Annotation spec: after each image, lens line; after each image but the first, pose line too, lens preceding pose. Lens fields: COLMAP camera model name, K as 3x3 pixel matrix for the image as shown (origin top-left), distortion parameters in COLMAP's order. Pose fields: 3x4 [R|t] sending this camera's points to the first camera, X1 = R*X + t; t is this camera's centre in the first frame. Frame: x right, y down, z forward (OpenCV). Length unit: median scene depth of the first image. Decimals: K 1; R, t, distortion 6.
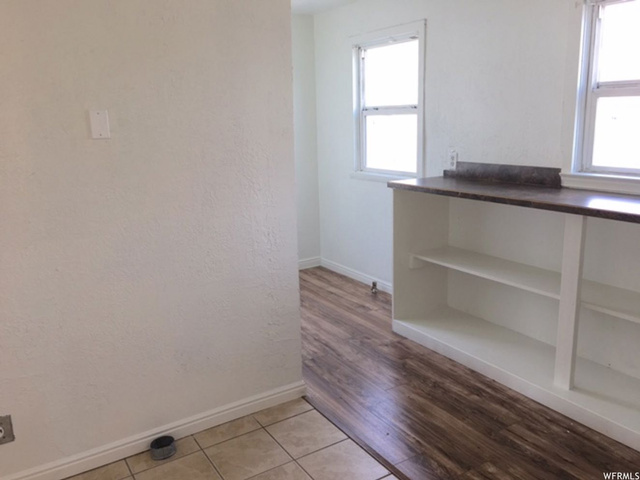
lens RADIAL K [[542.2, 0, 323.1], [0, 542.2, 238.8], [0, 0, 1]] dist [0.060466, -0.086130]
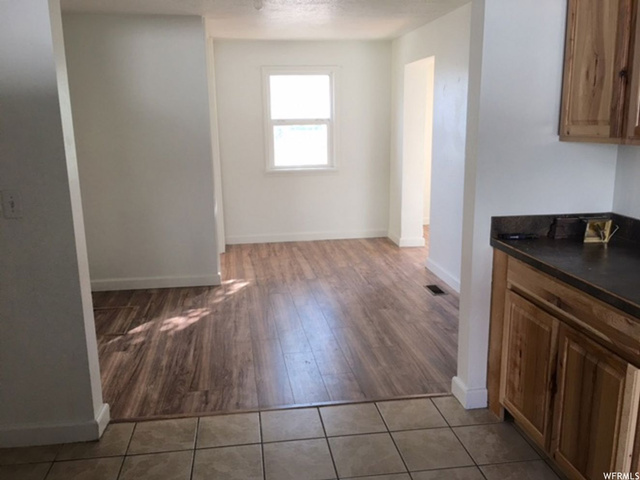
lens RADIAL K [[542.2, 0, 317.2], [0, 542.2, 240.7], [0, 0, 1]] dist [0.060466, -0.086130]
pose [[-0.920998, -0.037383, 0.387768, -0.419005], [0.131378, 0.907267, 0.399507, -0.532908], [-0.366745, 0.418890, -0.830680, 2.358100]]
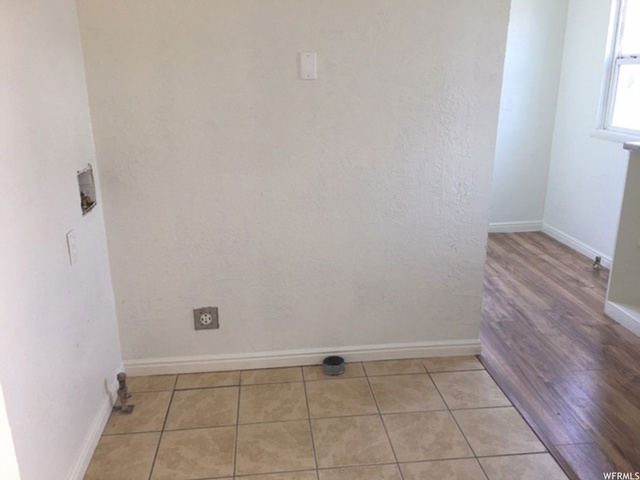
lens RADIAL K [[542.2, 0, 319.1], [0, 542.2, 240.3], [0, 0, 1]] dist [0.060466, -0.086130]
pose [[0.898619, 0.152084, -0.411527, 0.077567], [-0.115173, 0.986873, 0.113215, 0.006573], [0.423343, -0.054341, 0.904338, 0.001125]]
